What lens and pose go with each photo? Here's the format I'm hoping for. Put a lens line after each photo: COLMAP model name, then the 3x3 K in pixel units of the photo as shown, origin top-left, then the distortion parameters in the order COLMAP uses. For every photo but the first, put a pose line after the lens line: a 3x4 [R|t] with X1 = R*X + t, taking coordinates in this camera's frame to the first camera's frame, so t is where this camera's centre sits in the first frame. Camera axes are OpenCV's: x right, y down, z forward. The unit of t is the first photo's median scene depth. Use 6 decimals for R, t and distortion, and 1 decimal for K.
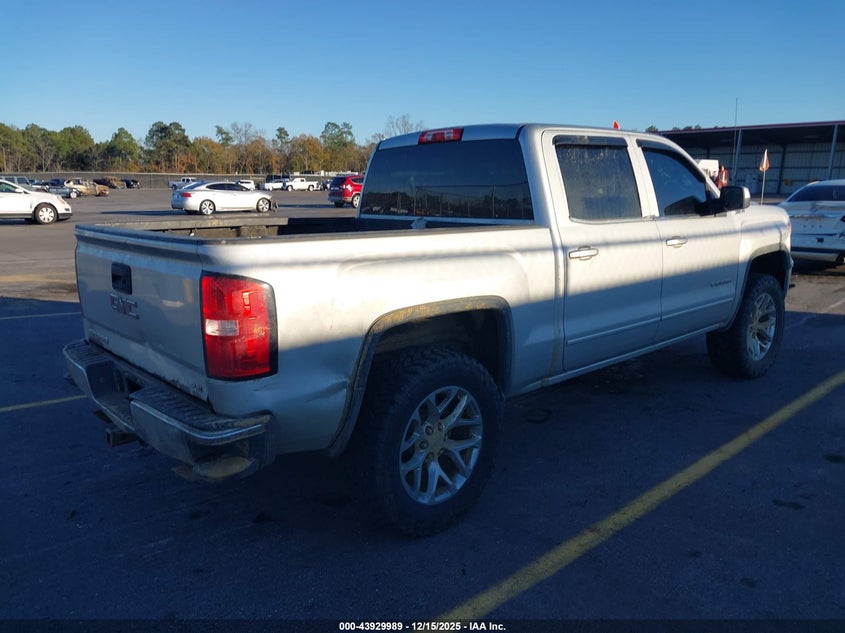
lens RADIAL K [[666.5, 0, 422.5], [0, 666.5, 316.5], [0, 0, 1]] dist [0.000195, 0.001192]
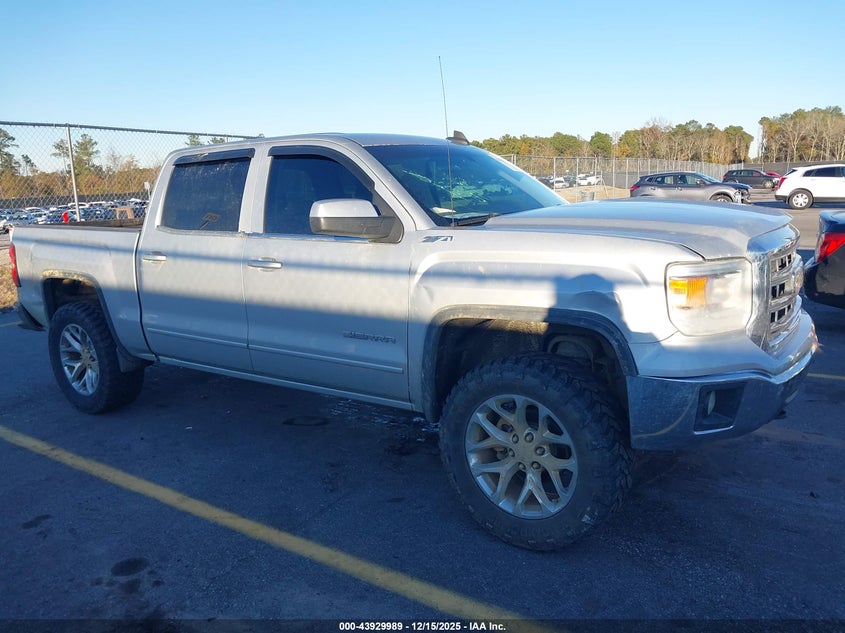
lens RADIAL K [[580.3, 0, 422.5], [0, 580.3, 316.5], [0, 0, 1]] dist [-0.019318, -0.001896]
pose [[0.293797, 0.215214, -0.931325, 1.214445], [-0.162350, 0.971403, 0.173260, -0.225957], [0.941980, 0.100297, 0.320335, 1.024273]]
